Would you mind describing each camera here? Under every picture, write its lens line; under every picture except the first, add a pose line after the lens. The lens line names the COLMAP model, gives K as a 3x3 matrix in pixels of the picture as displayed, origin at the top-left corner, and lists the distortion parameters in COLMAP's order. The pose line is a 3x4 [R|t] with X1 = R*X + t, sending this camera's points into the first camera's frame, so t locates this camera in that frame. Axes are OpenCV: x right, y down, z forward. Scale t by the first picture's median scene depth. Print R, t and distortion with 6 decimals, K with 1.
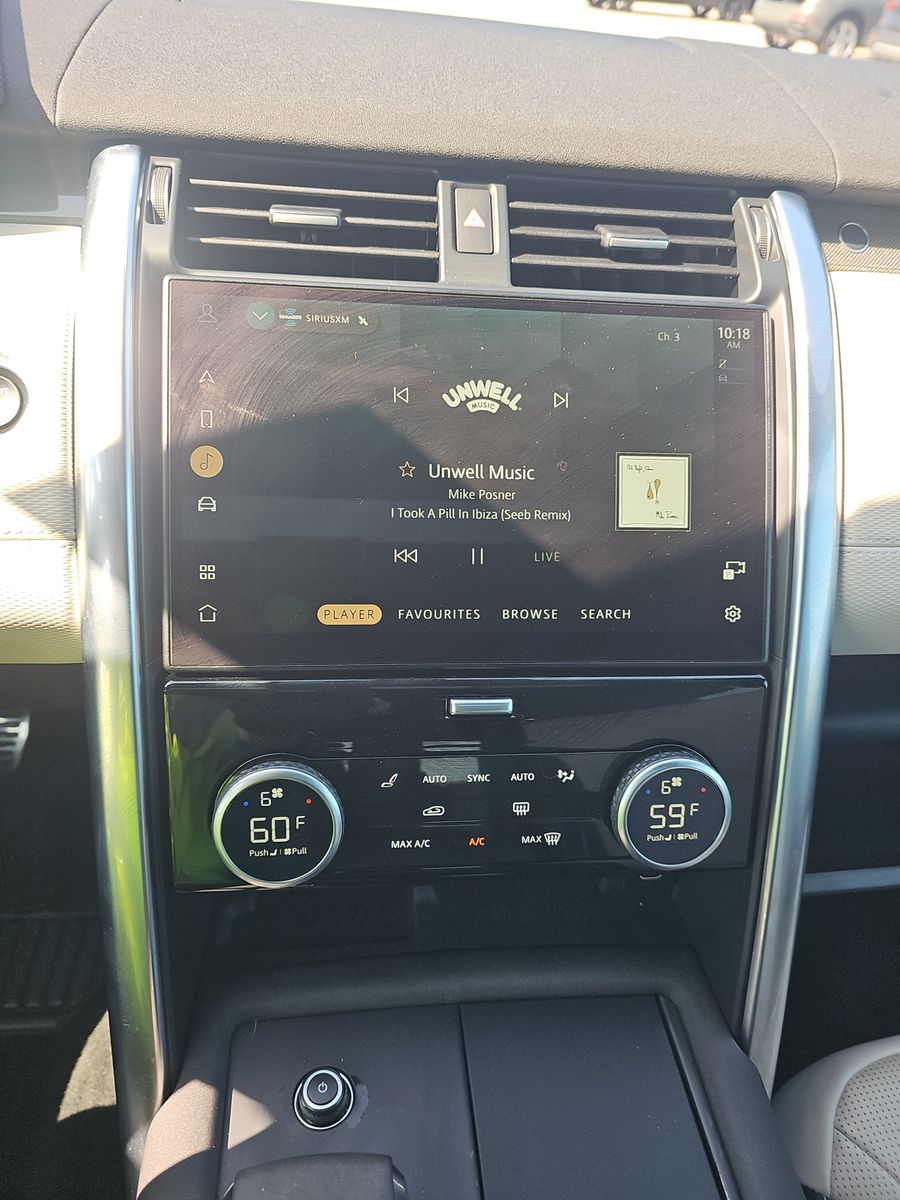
lens RADIAL K [[778.6, 0, 450.0], [0, 778.6, 600.0], [0, 0, 1]] dist [0.030765, -0.035965]
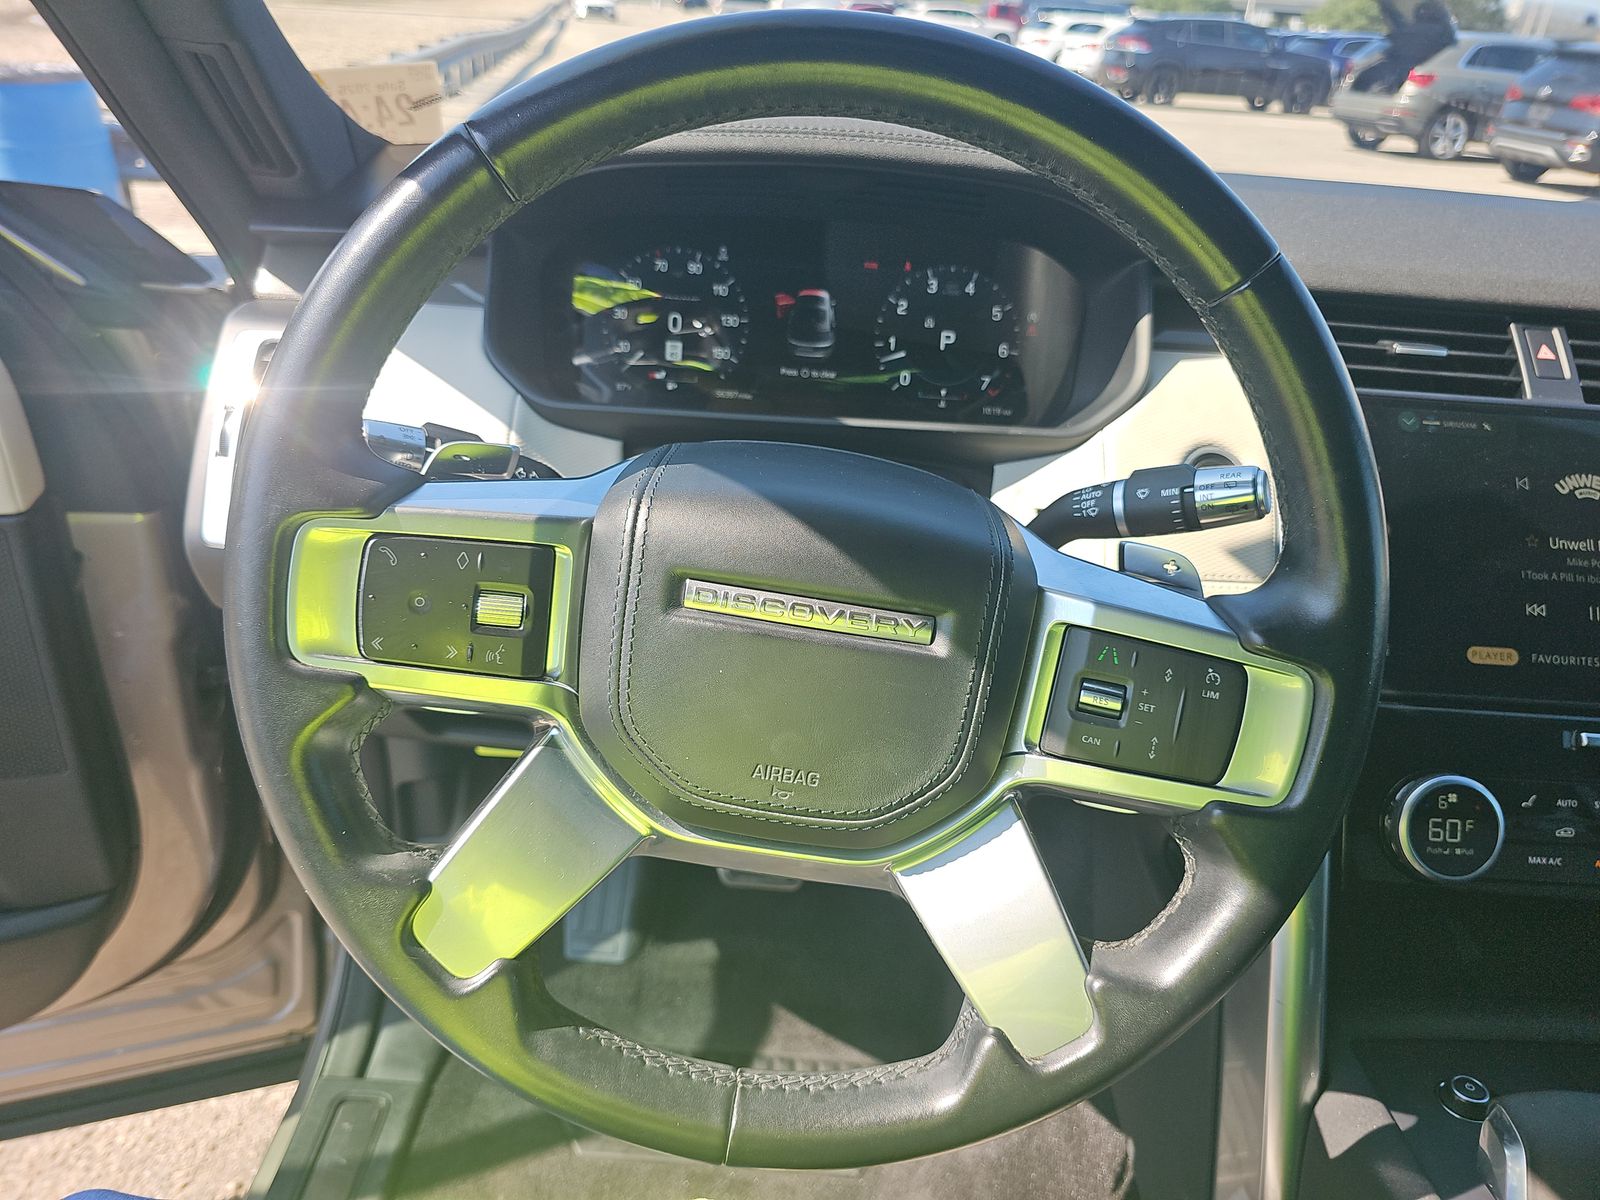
lens RADIAL K [[1038.2, 0, 813.4], [0, 1038.2, 600.5], [0, 0, 1]] dist [0.030765, -0.035965]
pose [[0.994891, 0.034209, -0.094978, -1.001236], [-0.052553, 0.978802, -0.197952, 0.303368], [0.086192, 0.201932, 0.975600, -0.672493]]
